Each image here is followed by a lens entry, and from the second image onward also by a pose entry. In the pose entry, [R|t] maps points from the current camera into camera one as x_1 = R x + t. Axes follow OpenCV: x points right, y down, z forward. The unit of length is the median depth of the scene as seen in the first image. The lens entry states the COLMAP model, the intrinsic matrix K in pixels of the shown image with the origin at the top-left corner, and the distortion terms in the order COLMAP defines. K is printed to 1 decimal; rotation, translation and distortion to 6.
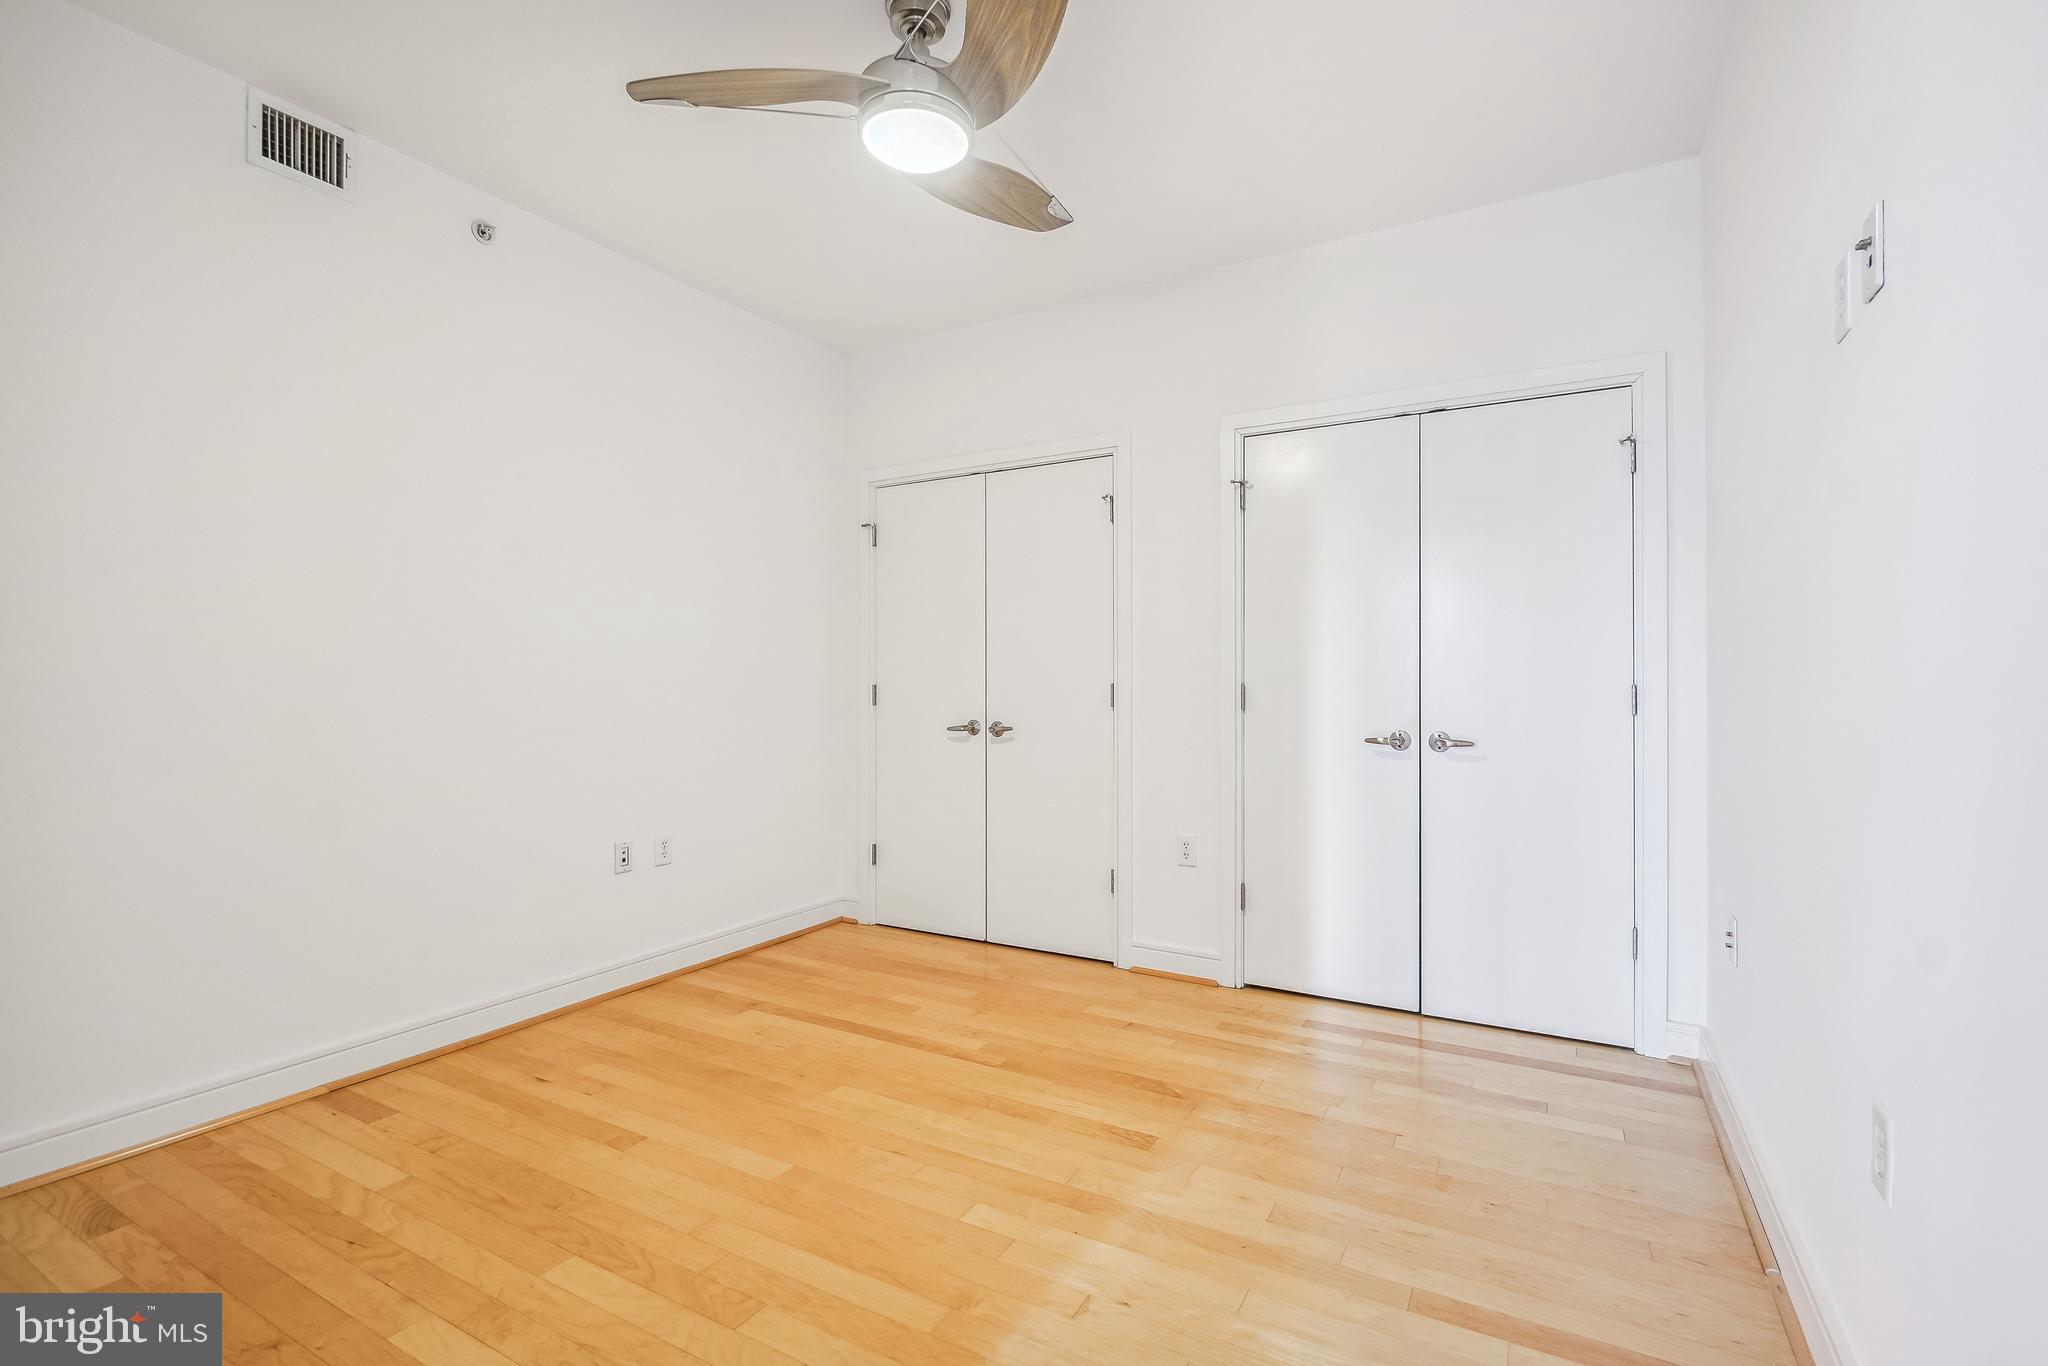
lens RADIAL K [[906.7, 0, 1037.8], [0, 906.7, 687.6], [0, 0, 1]] dist [-0.000175, -0.001583]
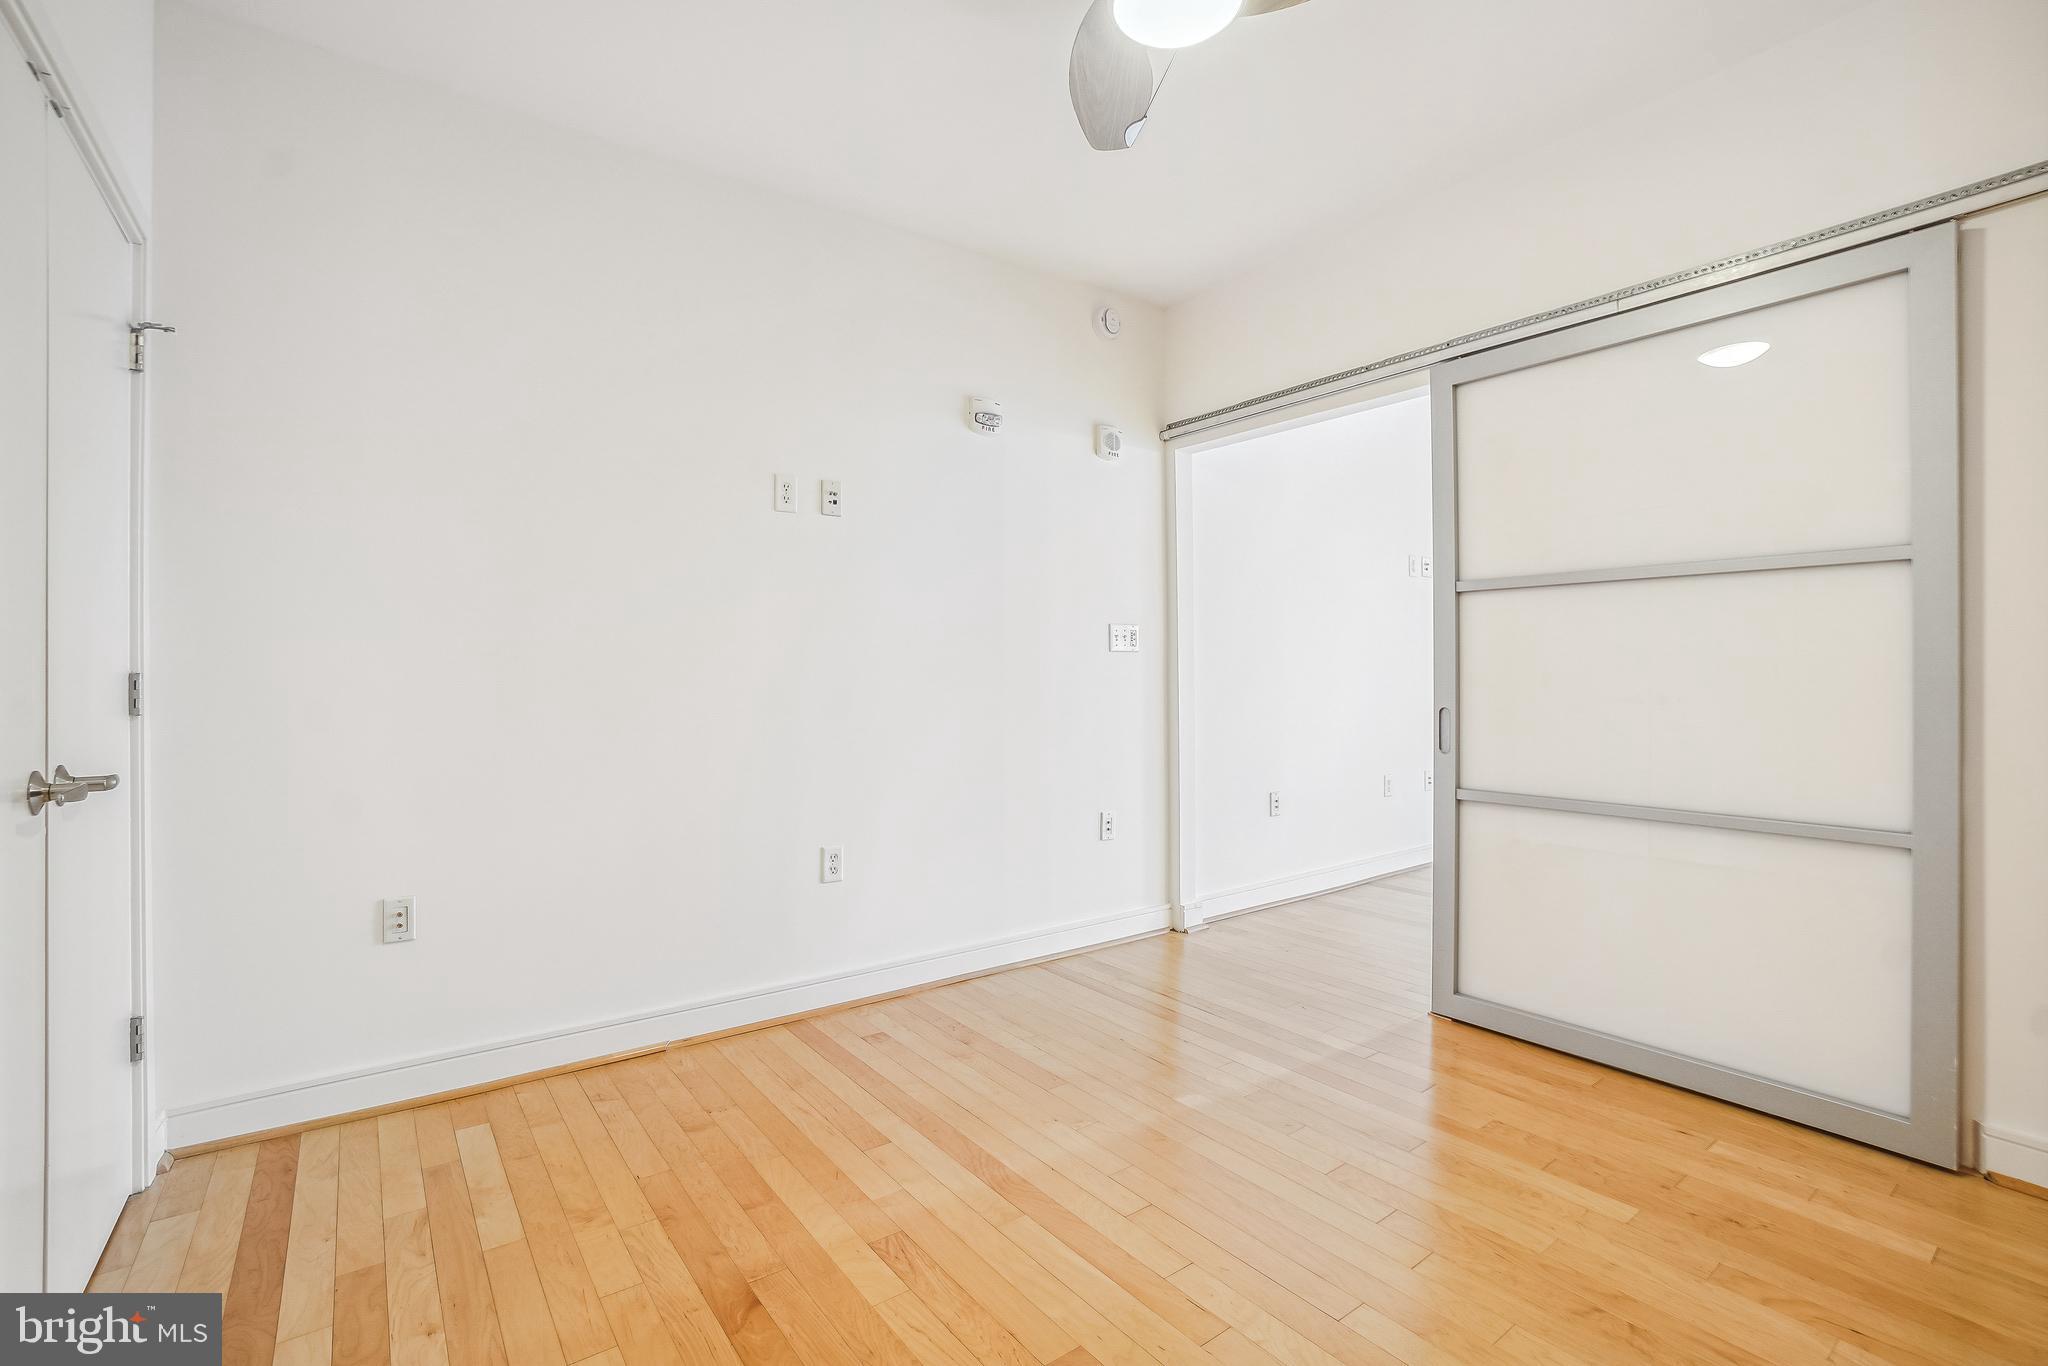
lens RADIAL K [[912.9, 0, 1080.9], [0, 912.9, 687.3], [0, 0, 1]] dist [-0.001155, -0.001266]
pose [[-0.931967, -0.001244, 0.362541, -0.216383], [0.000116, 0.999993, 0.003729, 0.008838], [-0.362544, 0.003517, -0.931960, 1.114900]]
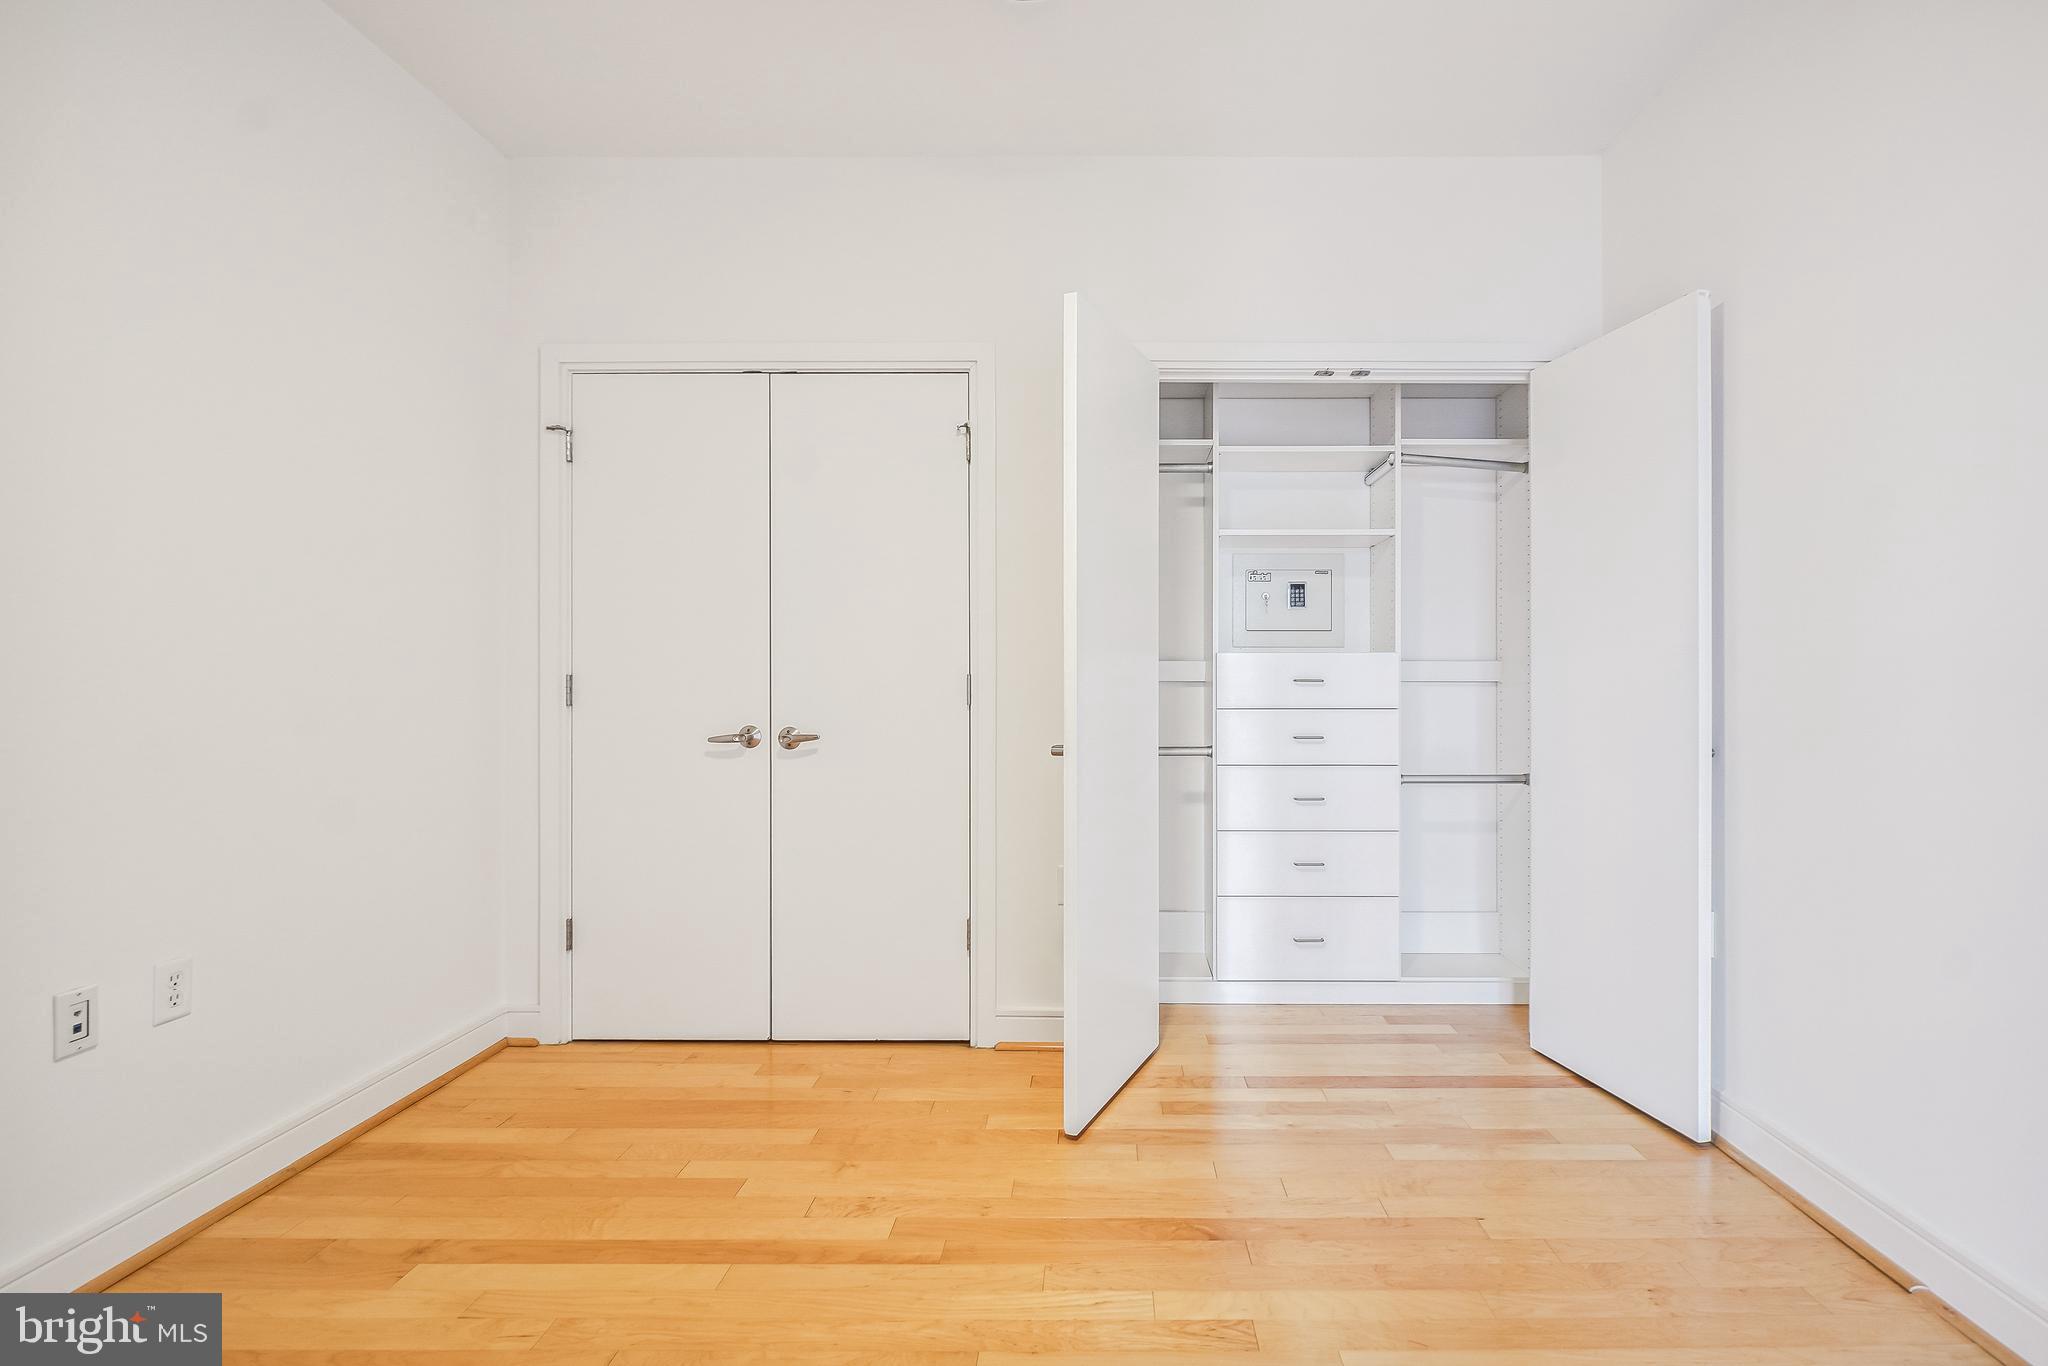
lens RADIAL K [[912.9, 0, 1080.9], [0, 912.9, 687.3], [0, 0, 1]] dist [-0.001155, -0.001266]
pose [[0.873762, -0.001252, 0.486352, -0.217026], [-0.000707, 0.999992, 0.003844, 0.003514], [-0.486353, -0.003703, 0.873754, 0.301871]]
